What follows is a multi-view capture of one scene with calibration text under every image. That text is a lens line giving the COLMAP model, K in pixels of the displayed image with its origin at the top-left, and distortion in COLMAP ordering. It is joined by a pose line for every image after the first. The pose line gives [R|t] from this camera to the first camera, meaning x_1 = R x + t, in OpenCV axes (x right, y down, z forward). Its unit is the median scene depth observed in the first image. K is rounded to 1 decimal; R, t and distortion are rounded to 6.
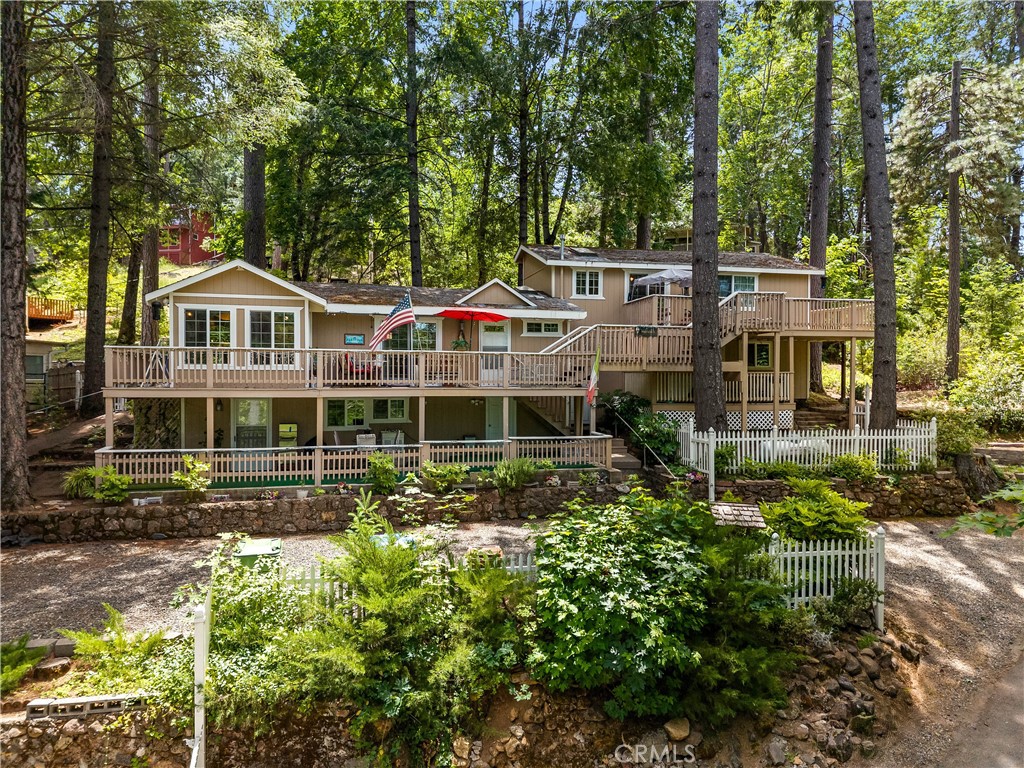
lens RADIAL K [[687.7, 0, 512.0], [0, 687.7, 384.0], [0, 0, 1]] dist [0.068541, -0.073588]
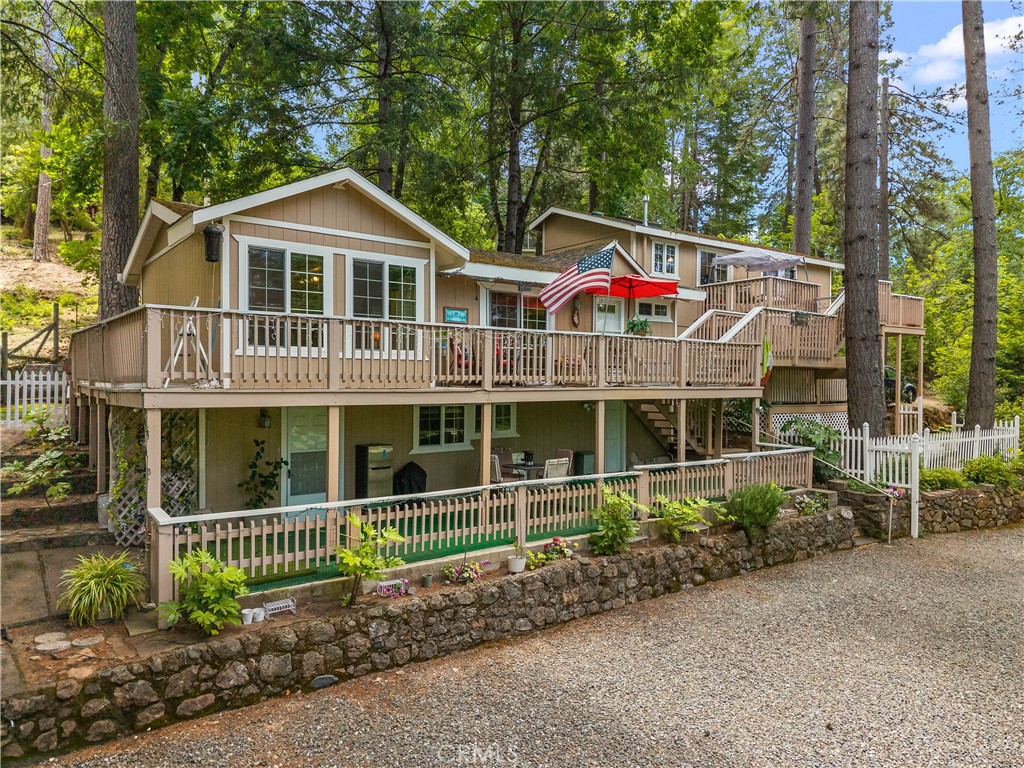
lens RADIAL K [[687.7, 0, 512.0], [0, 687.7, 384.0], [0, 0, 1]] dist [0.068541, -0.073588]
pose [[0.919185, -0.000857, 0.393826, -0.487166], [0.000443, 0.999999, 0.001143, 0.001445], [-0.393827, -0.000876, 0.919184, 0.403728]]
